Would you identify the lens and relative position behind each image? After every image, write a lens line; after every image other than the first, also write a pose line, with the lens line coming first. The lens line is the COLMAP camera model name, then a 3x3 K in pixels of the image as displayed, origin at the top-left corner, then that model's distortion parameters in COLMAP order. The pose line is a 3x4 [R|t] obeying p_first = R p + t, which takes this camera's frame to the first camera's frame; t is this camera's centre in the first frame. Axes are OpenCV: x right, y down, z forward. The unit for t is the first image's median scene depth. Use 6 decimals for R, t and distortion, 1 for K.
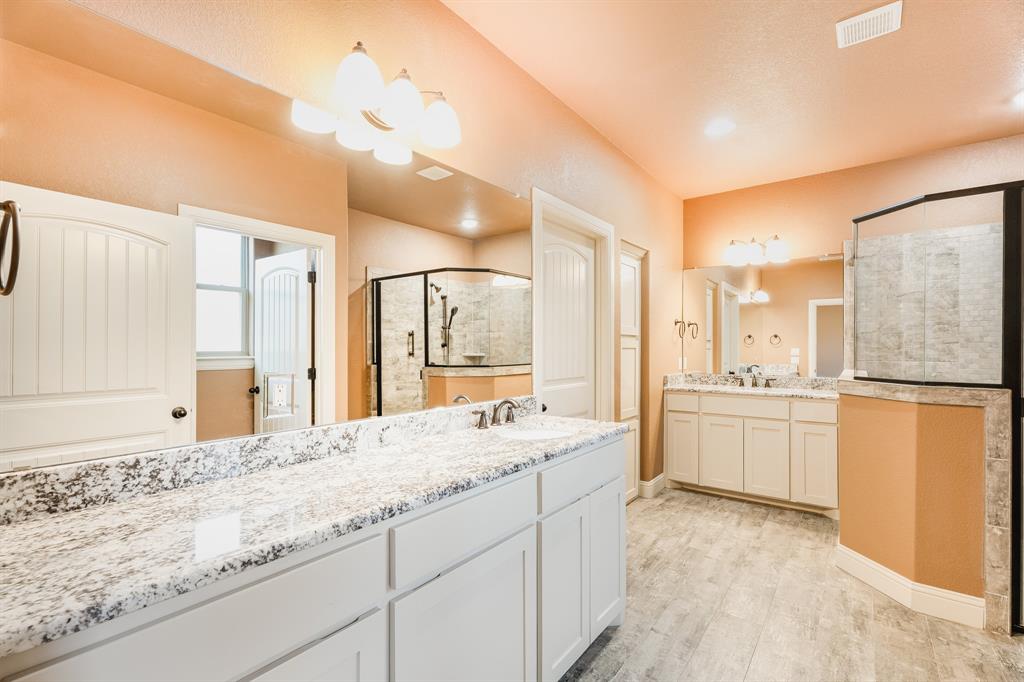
lens RADIAL K [[457.2, 0, 508.2], [0, 457.2, 346.0], [0, 0, 1]] dist [0.002607, -0.000100]
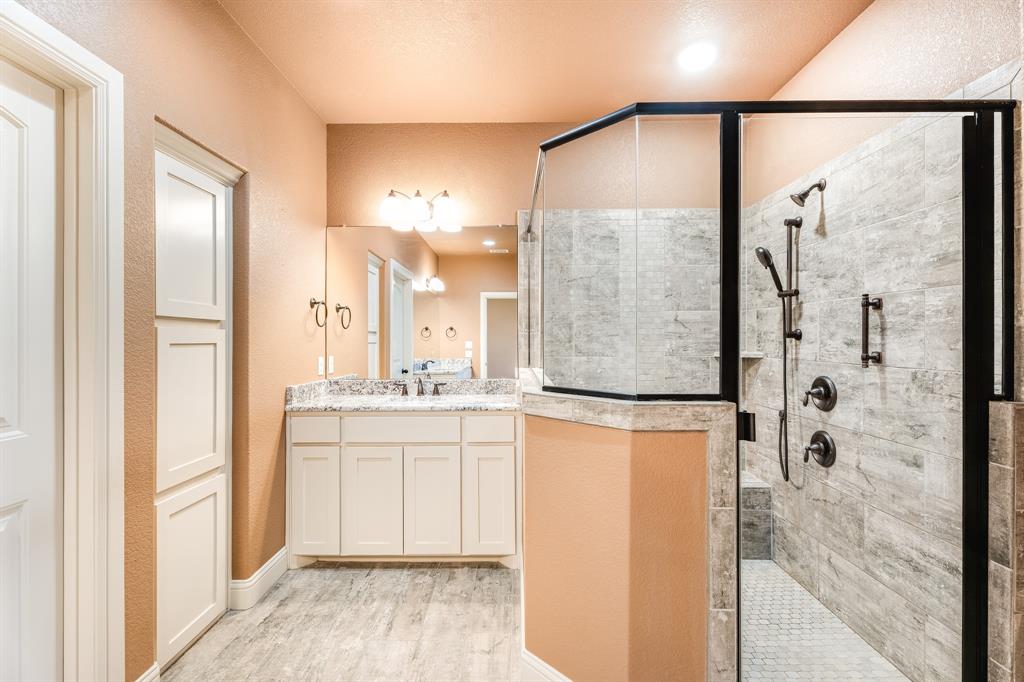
lens RADIAL K [[457.2, 0, 508.2], [0, 457.2, 346.0], [0, 0, 1]] dist [0.002607, -0.000100]
pose [[0.799719, -0.010605, 0.600281, 0.243405], [0.001837, 0.999883, 0.015217, -0.000037], [-0.600372, -0.011066, 0.799644, 0.380538]]
